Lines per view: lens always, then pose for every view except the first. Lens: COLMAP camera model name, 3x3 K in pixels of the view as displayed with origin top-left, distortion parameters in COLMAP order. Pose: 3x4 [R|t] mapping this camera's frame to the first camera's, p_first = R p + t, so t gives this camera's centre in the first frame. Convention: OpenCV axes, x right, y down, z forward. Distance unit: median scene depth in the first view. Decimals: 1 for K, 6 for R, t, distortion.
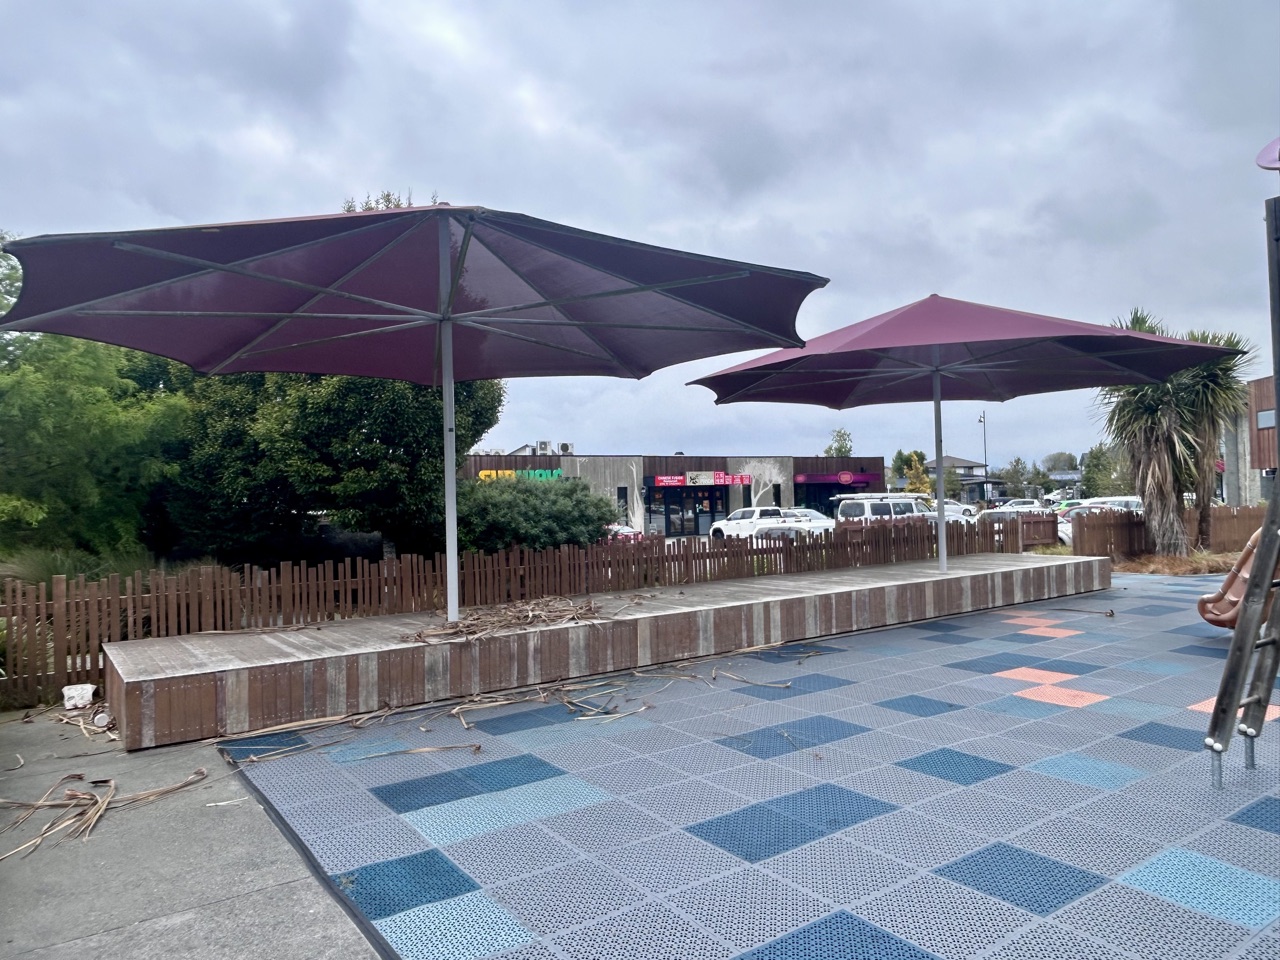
lens RADIAL K [[842.6, 0, 640.0], [0, 842.6, 480.0], [0, 0, 1]] dist [0.003007, 0.000903]
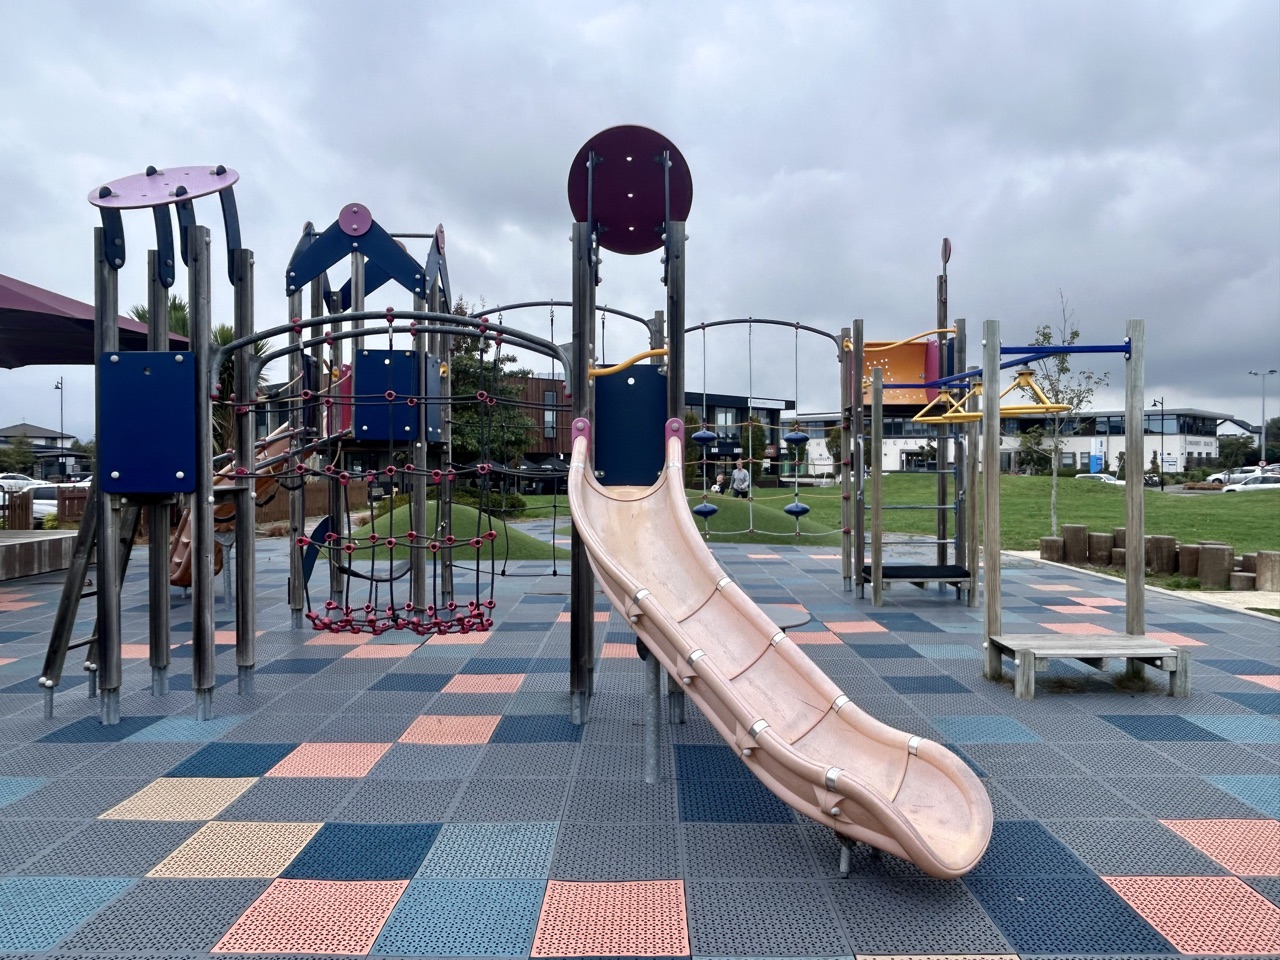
lens RADIAL K [[842.6, 0, 640.0], [0, 842.6, 480.0], [0, 0, 1]] dist [0.003007, 0.000903]
pose [[0.583319, 0.014801, 0.812108, 0.088498], [-0.036686, 0.999294, 0.008138, -0.003610], [-0.811414, -0.034540, 0.583450, -0.151839]]
